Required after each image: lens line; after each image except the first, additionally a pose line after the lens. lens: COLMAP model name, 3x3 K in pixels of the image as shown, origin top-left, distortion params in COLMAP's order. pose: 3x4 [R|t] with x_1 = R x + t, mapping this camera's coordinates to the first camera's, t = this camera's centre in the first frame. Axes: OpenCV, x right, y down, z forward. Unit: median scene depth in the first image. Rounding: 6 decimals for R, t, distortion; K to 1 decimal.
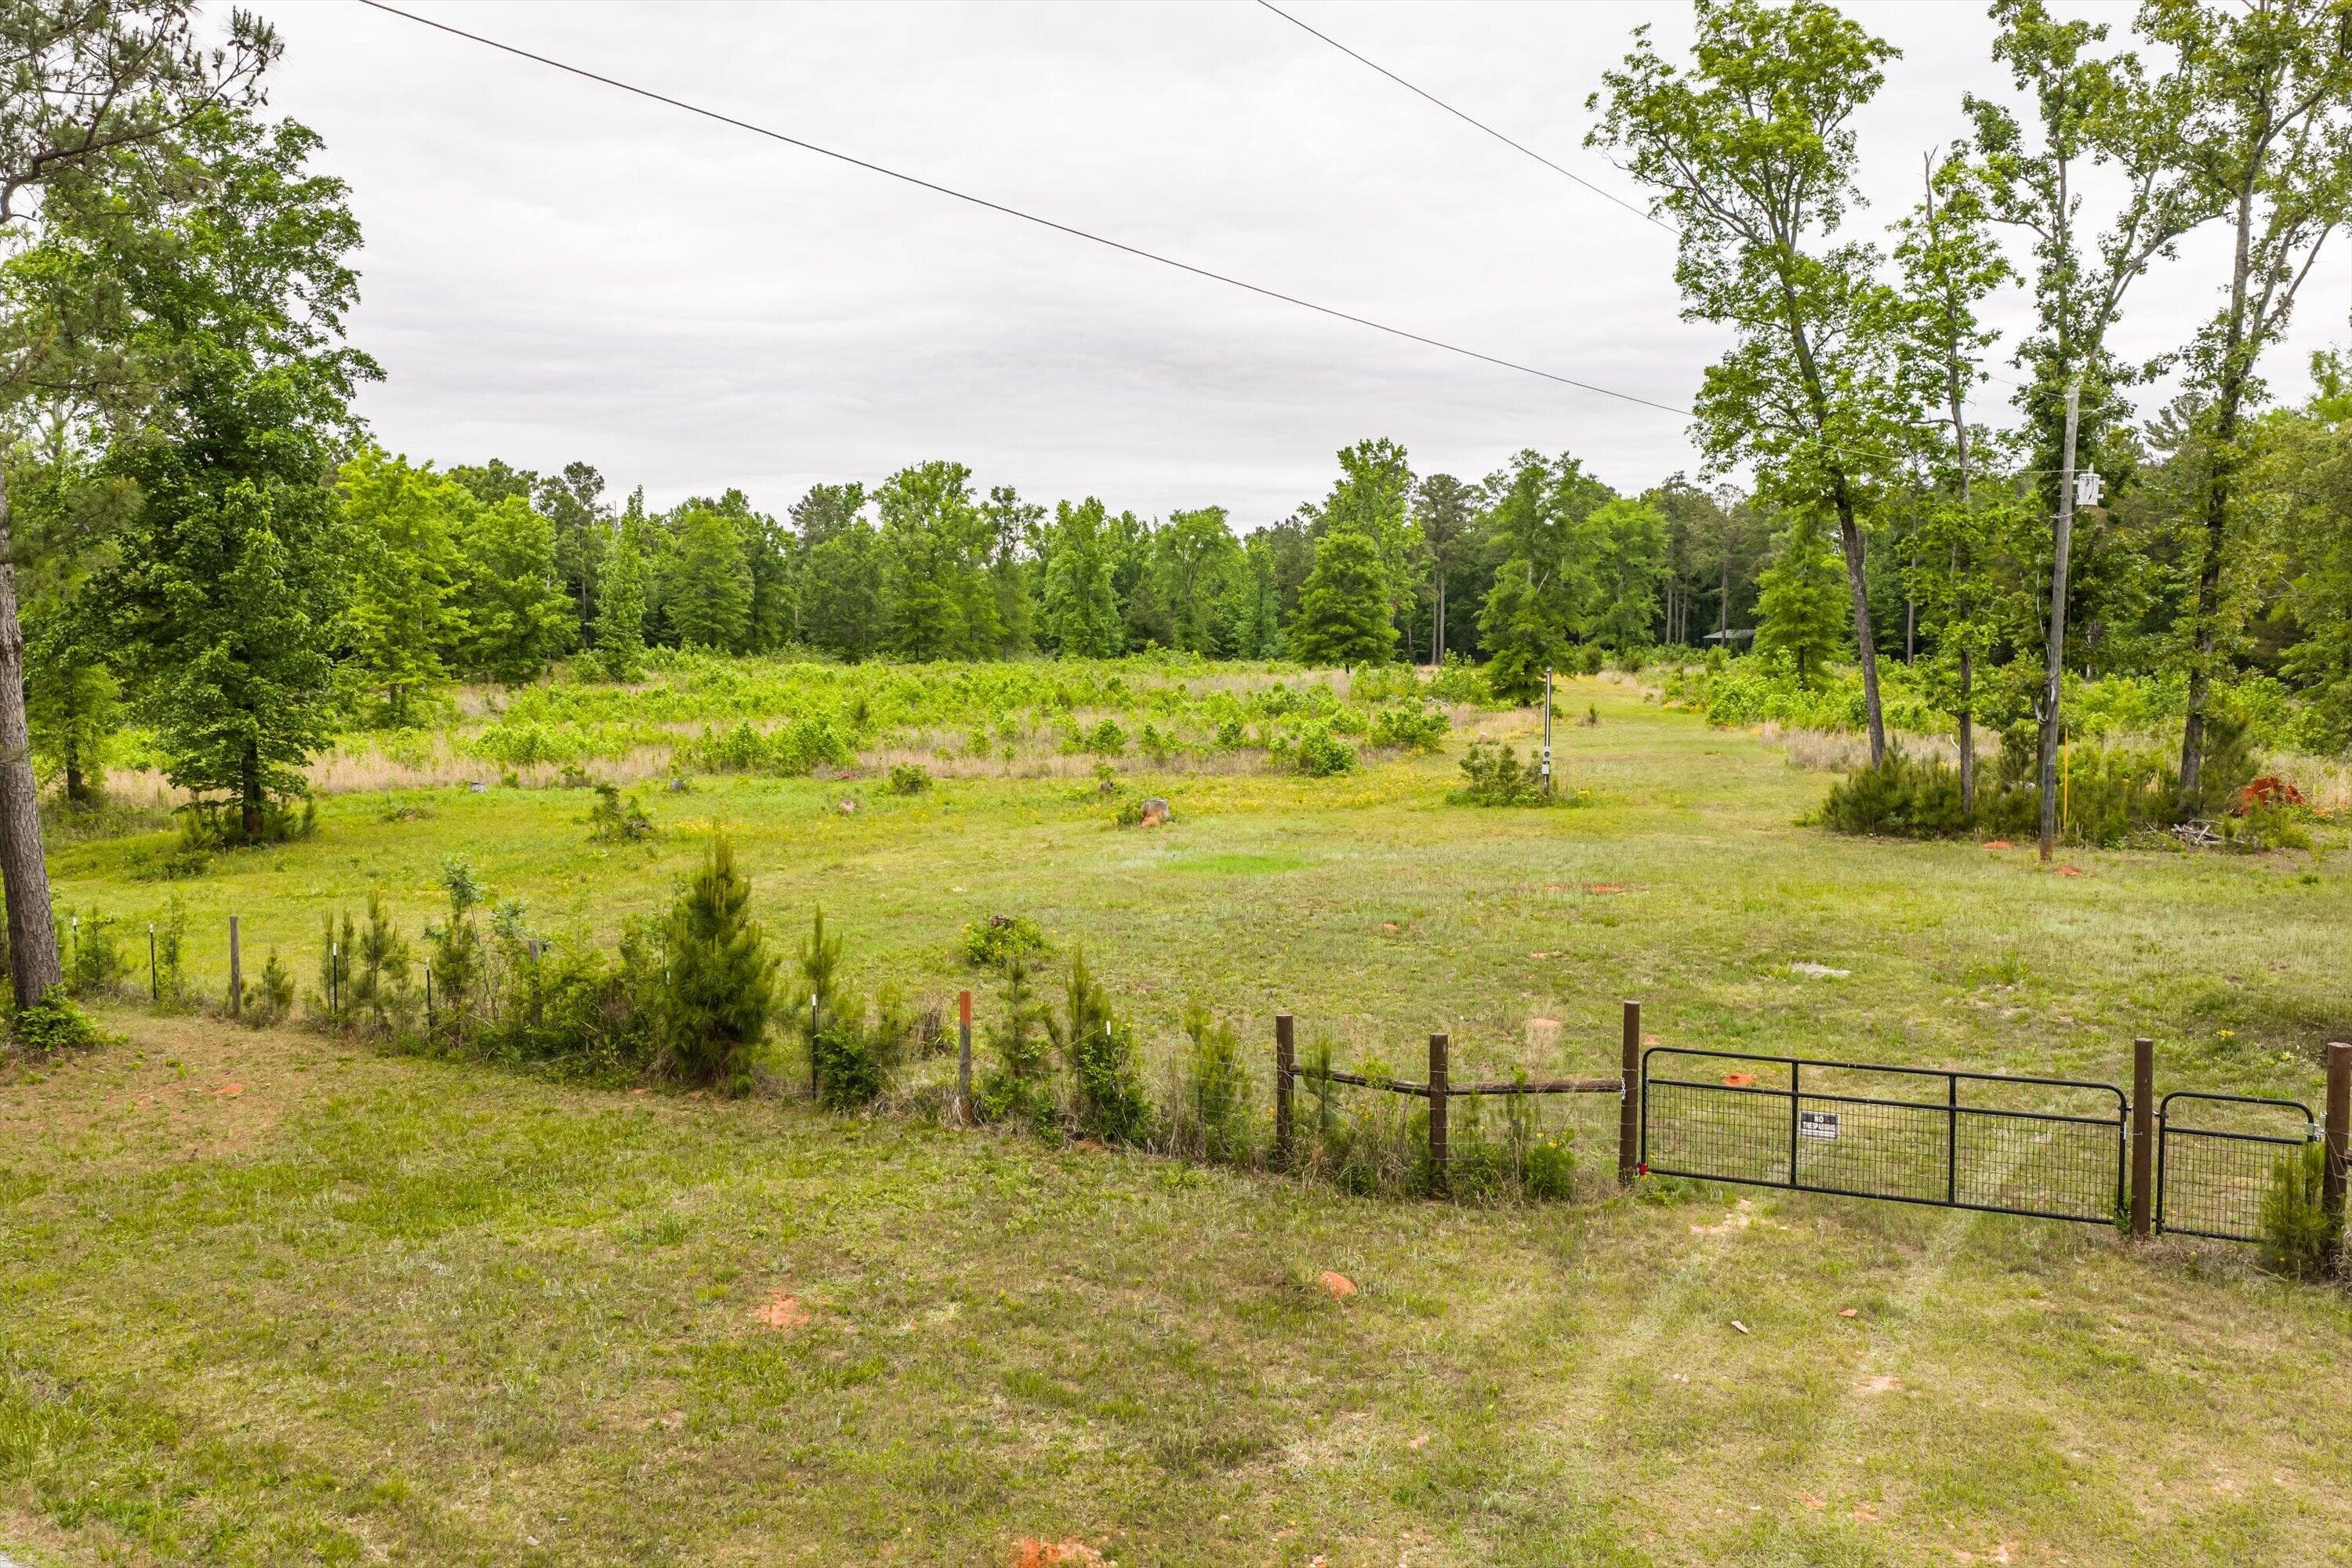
lens RADIAL K [[1946.2, 0, 1178.3], [0, 1946.2, 806.7], [0, 0, 1]] dist [0.024620, -0.042837]
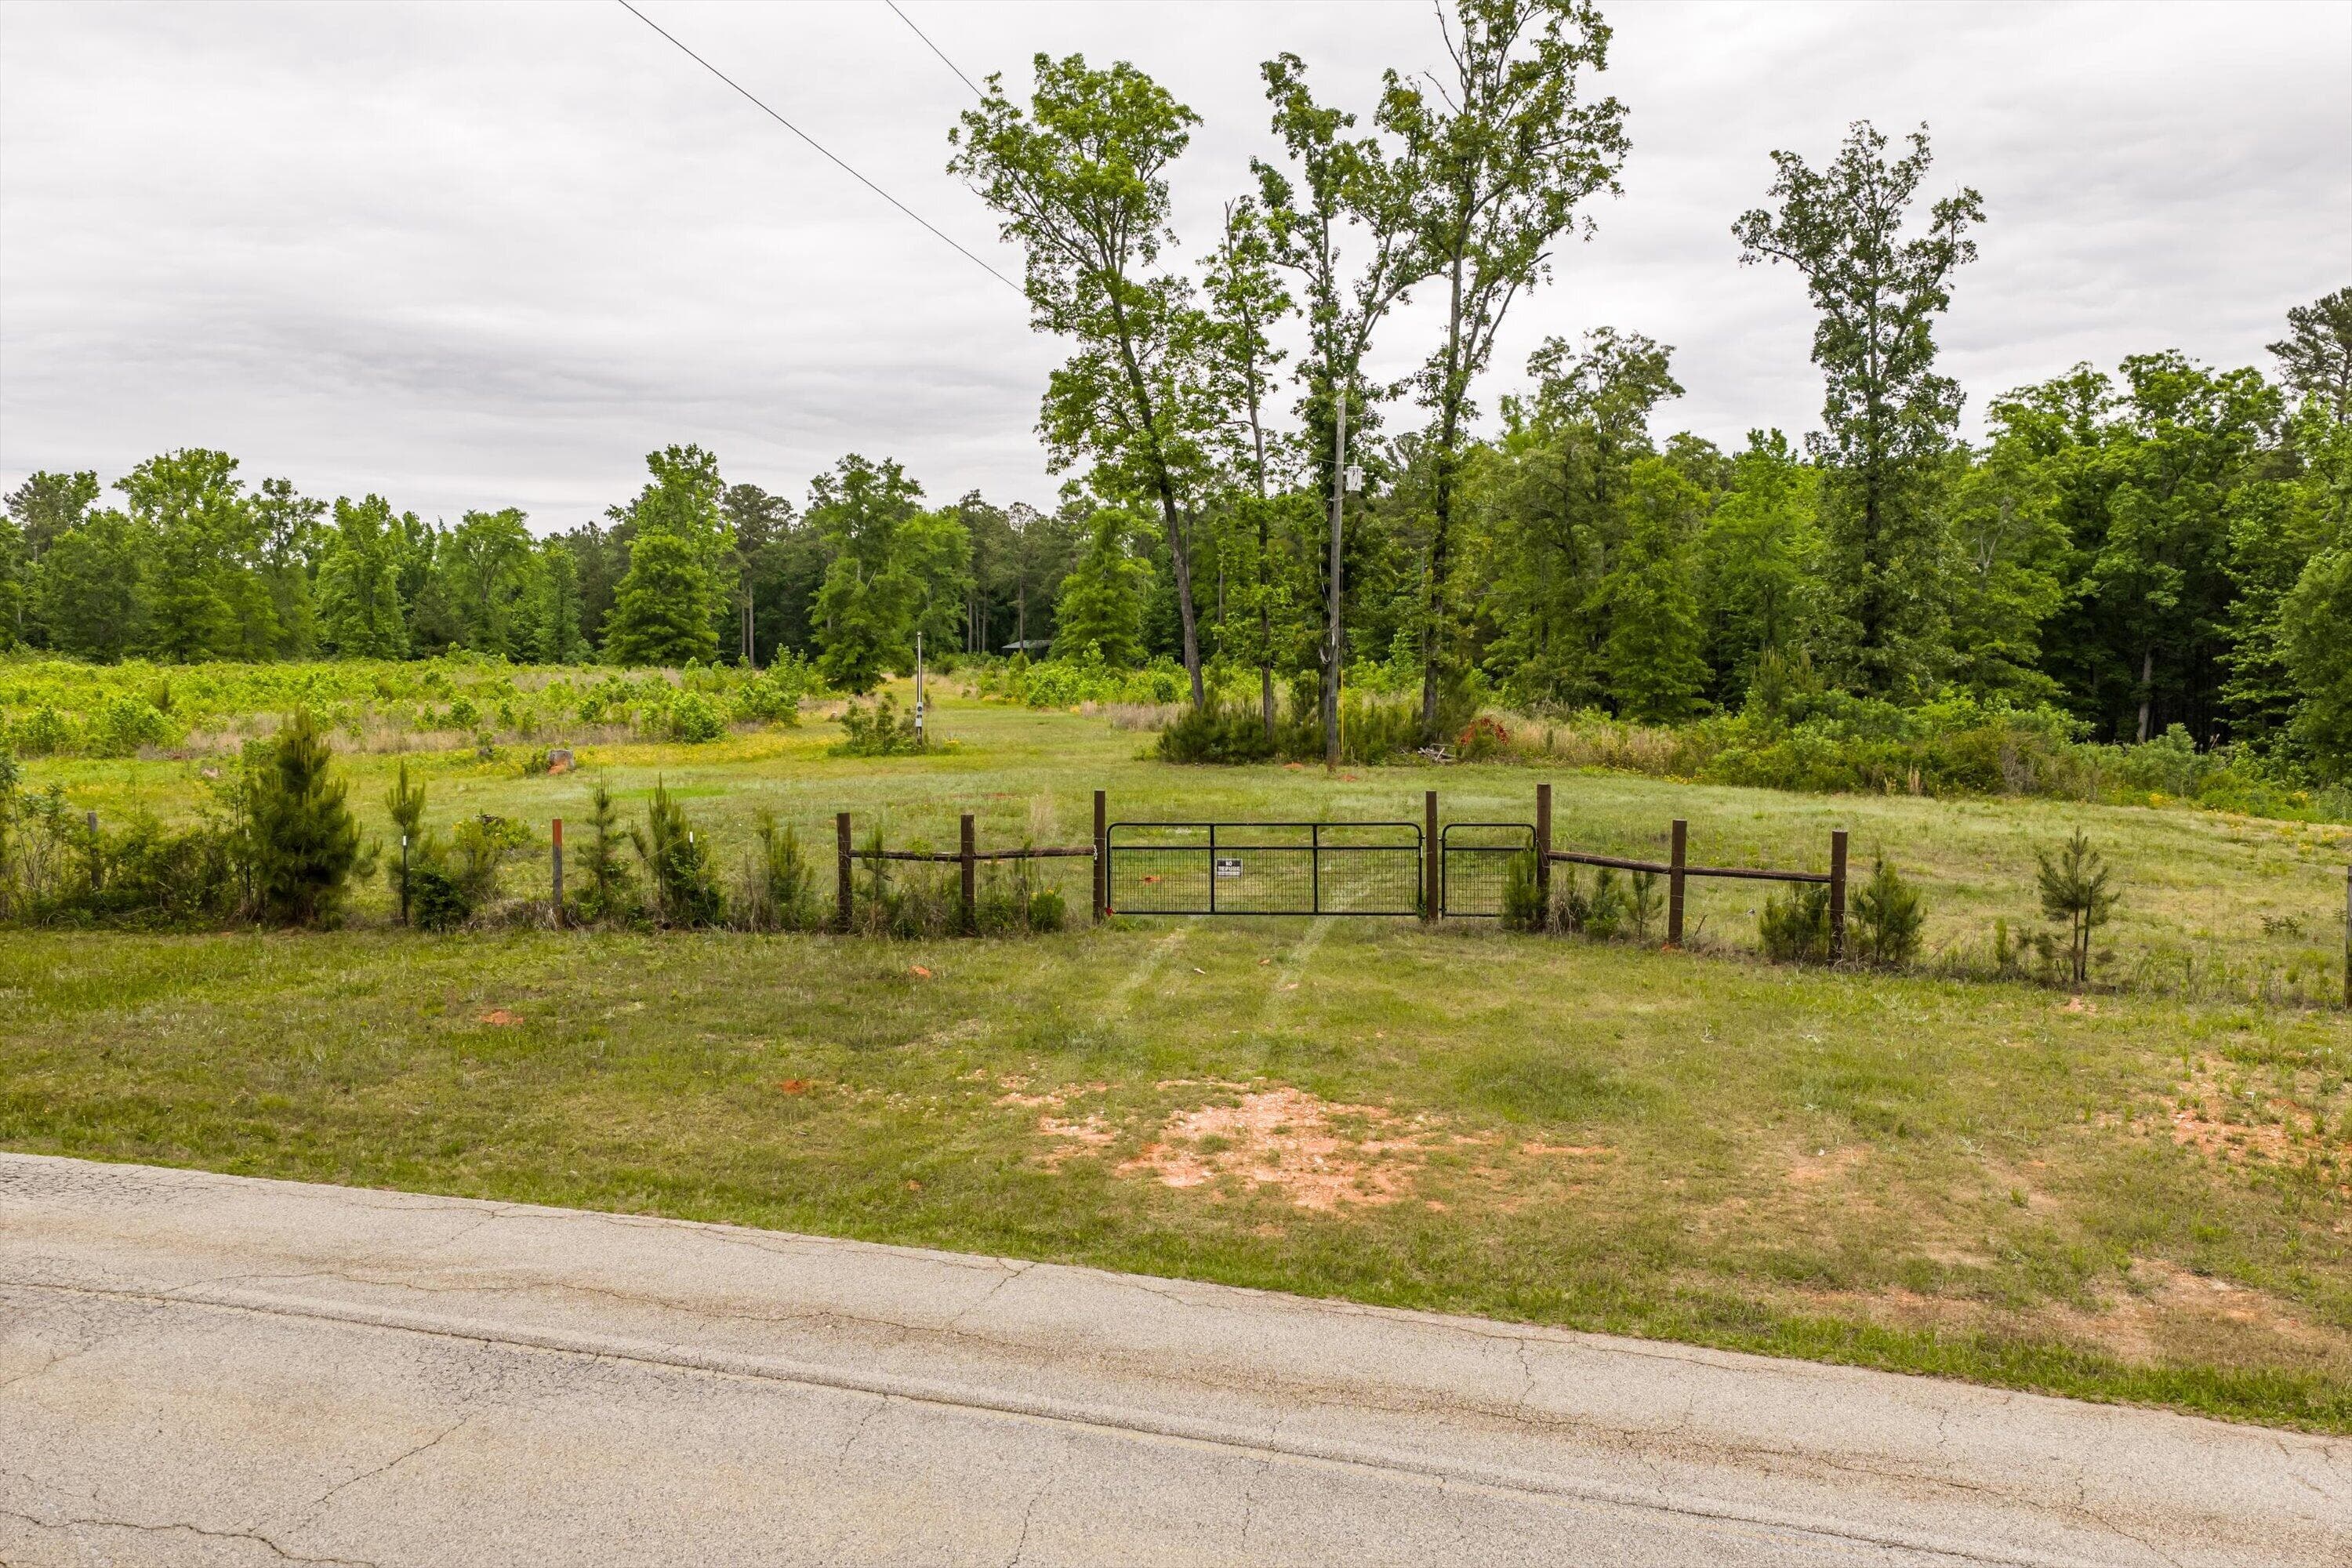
lens RADIAL K [[1946.2, 0, 1177.1], [0, 1946.2, 809.8], [0, 0, 1]] dist [0.024620, -0.042837]
pose [[0.936294, -0.023870, 0.350406, -0.021512], [0.027142, 0.999622, -0.004428, 0.012996], [-0.350168, 0.013657, 0.936587, -0.033932]]
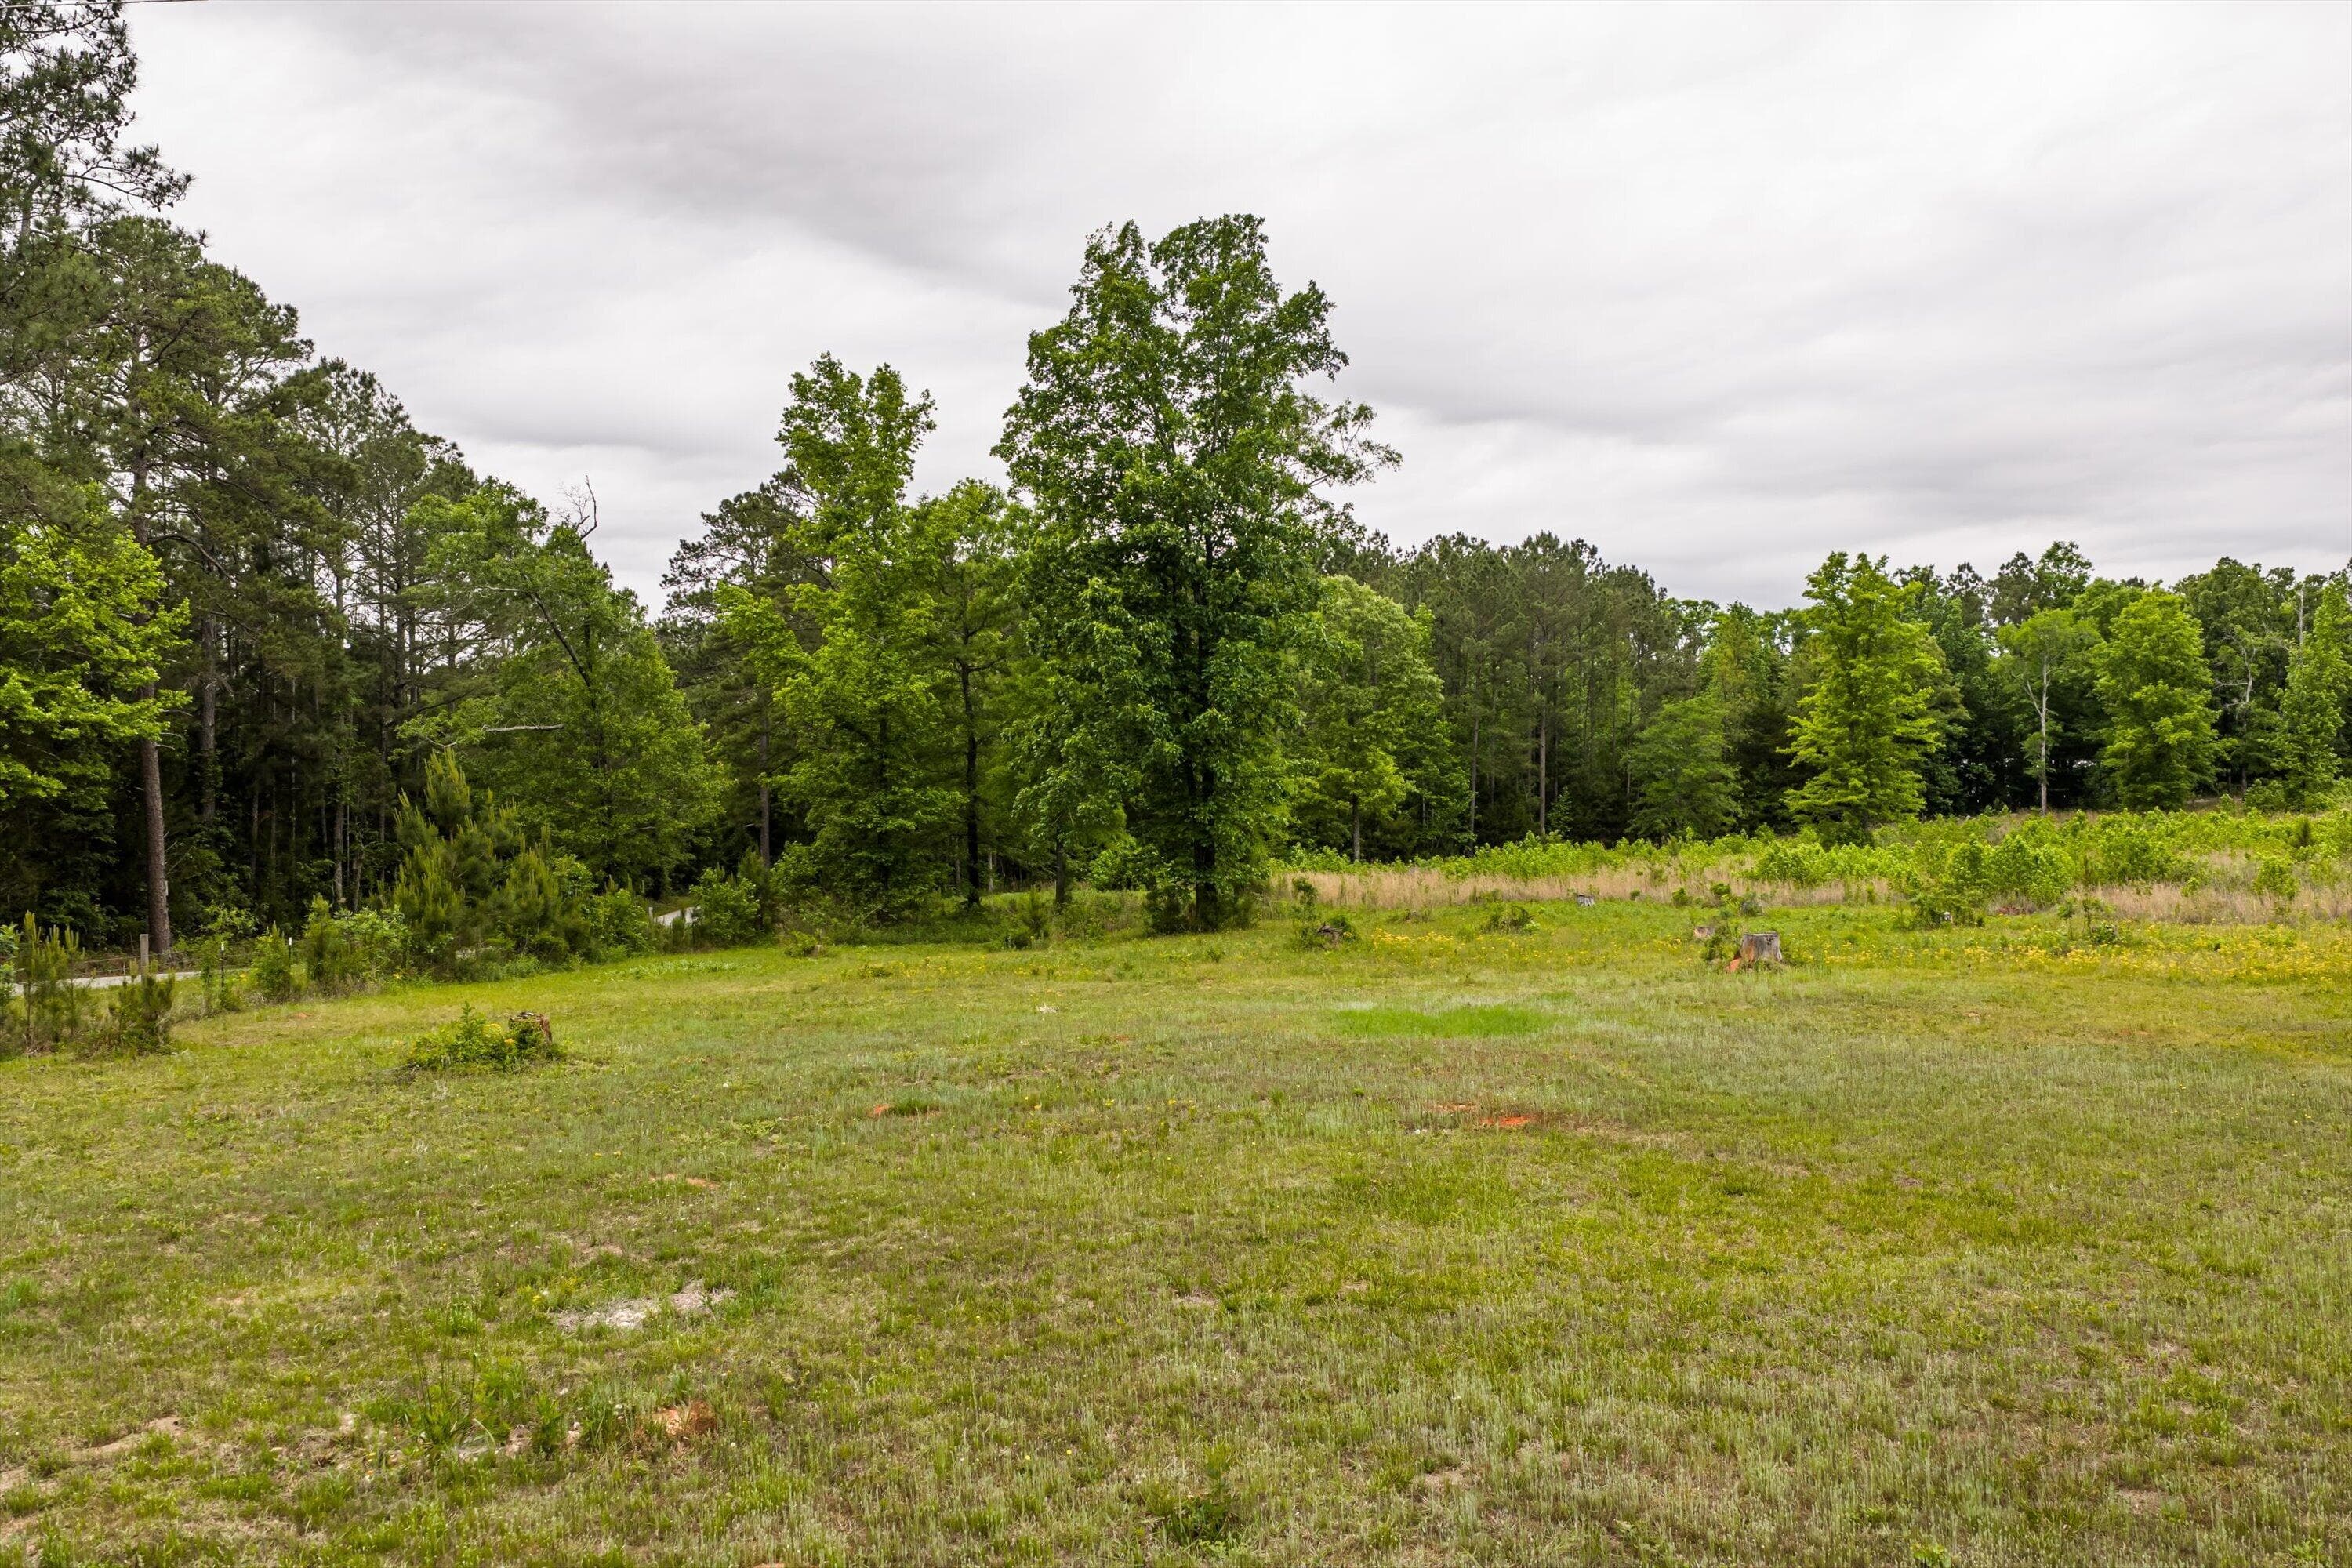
lens RADIAL K [[1946.2, 0, 1168.8], [0, 1946.2, 791.2], [0, 0, 1]] dist [0.024620, -0.042837]
pose [[0.541827, -0.003038, -0.840484, 0.127610], [-0.067955, 0.996561, -0.047410, -0.001769], [0.837738, 0.082803, 0.539758, 0.149963]]
